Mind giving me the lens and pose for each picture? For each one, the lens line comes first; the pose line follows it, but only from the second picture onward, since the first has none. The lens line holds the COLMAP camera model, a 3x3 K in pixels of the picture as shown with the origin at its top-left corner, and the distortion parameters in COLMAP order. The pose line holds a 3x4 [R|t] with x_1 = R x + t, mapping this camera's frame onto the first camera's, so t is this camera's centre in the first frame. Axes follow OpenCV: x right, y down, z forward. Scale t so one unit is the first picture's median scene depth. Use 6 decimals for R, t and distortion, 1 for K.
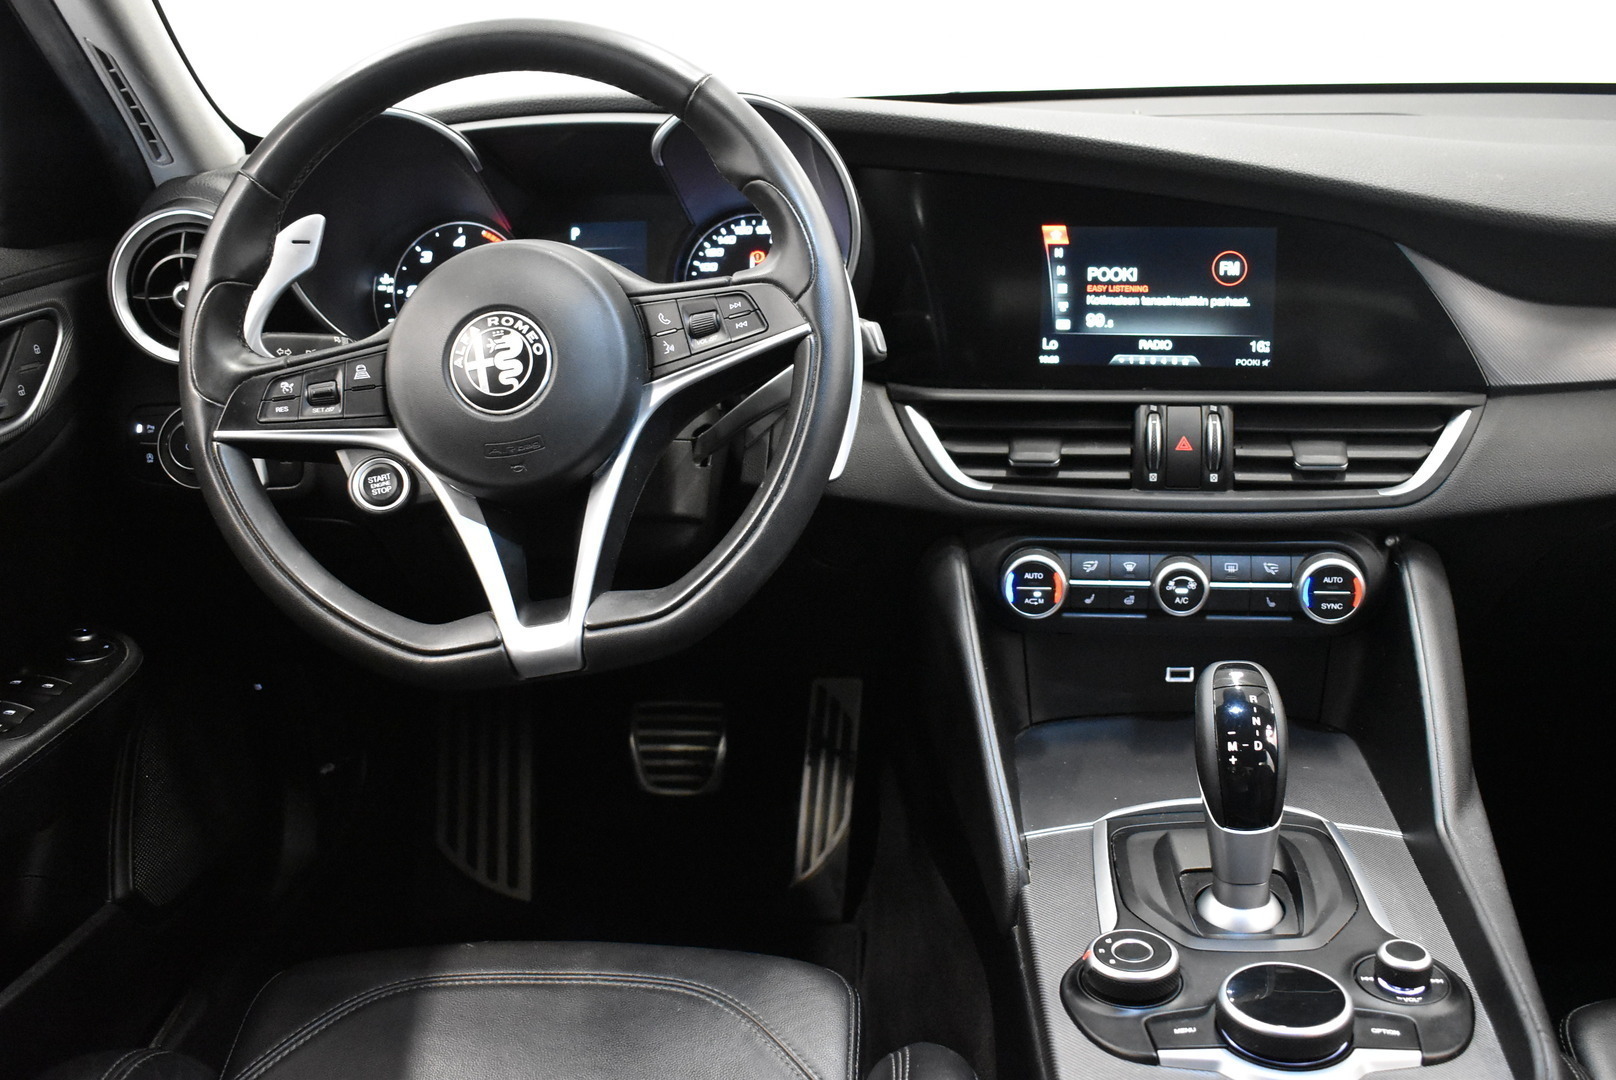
lens RADIAL K [[1634.6, 0, 808.0], [0, 1634.6, 540.0], [0, 0, 1]] dist [-0.077986, 0.014640]
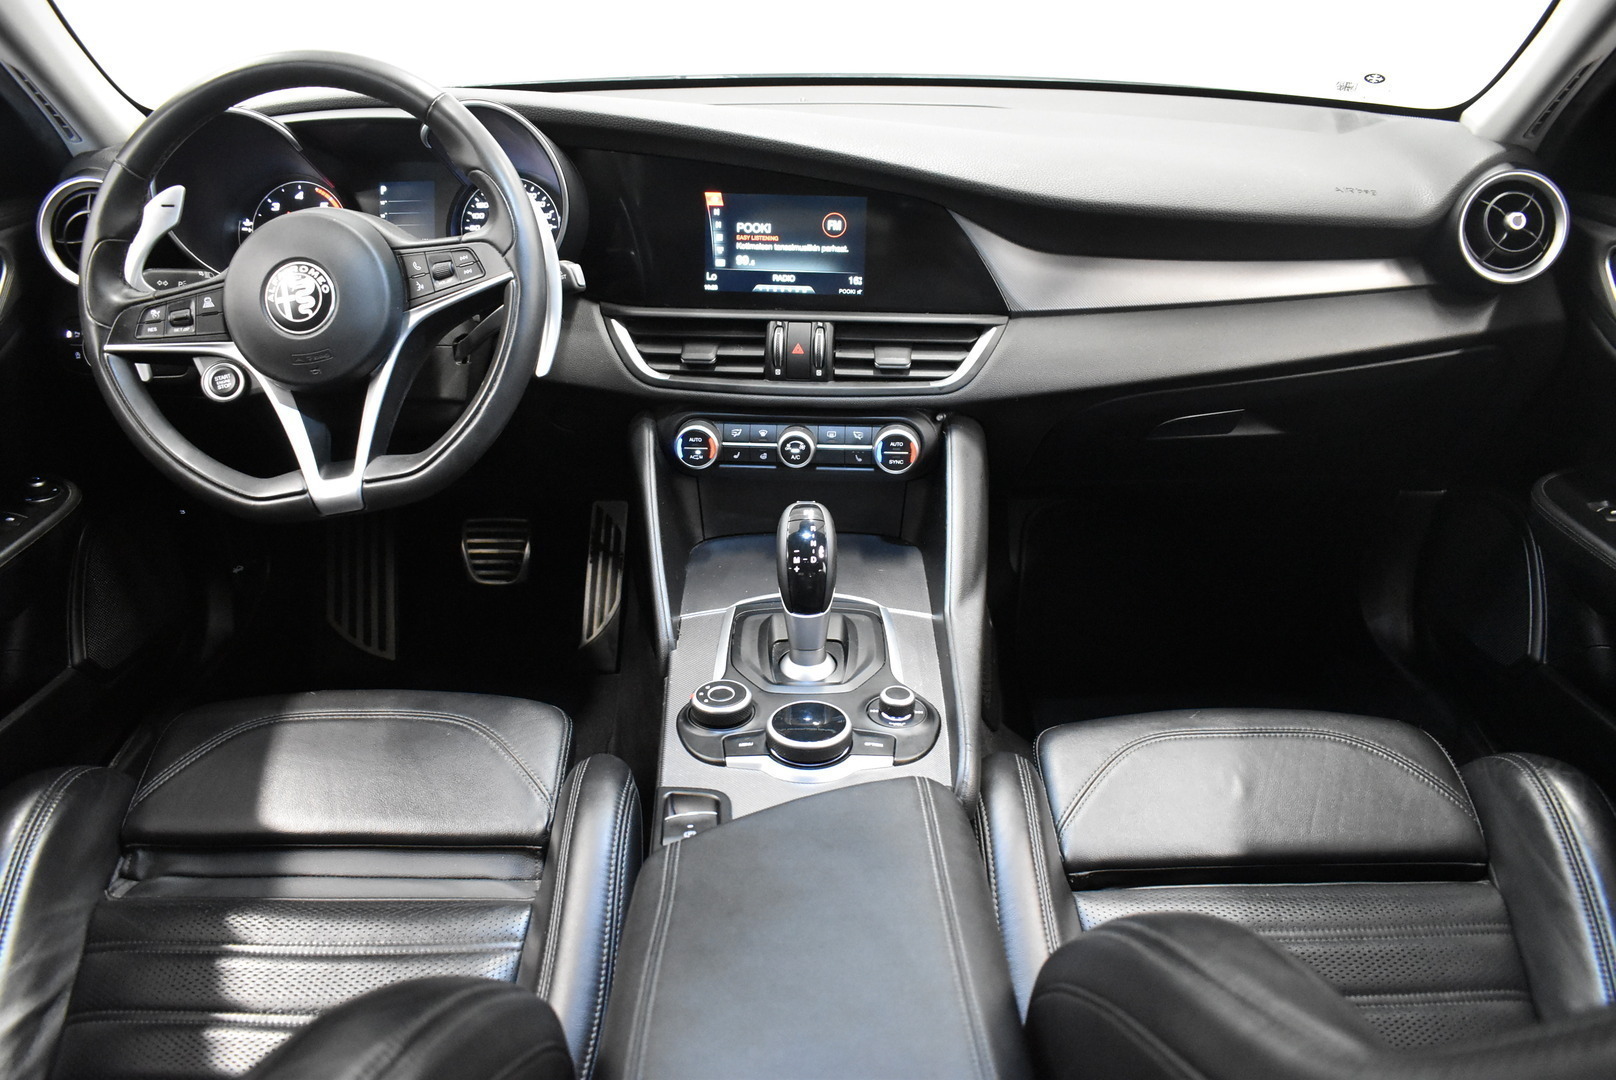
lens RADIAL K [[1264.9, 0, 808.0], [0, 1264.9, 540.0], [0, 0, 1]] dist [-0.097205, 0.012312]
pose [[0.996223, -0.004434, 0.086719, 0.142888], [-0.006927, 0.991455, 0.130265, -0.037376], [-0.086556, -0.130374, 0.987679, -0.132964]]
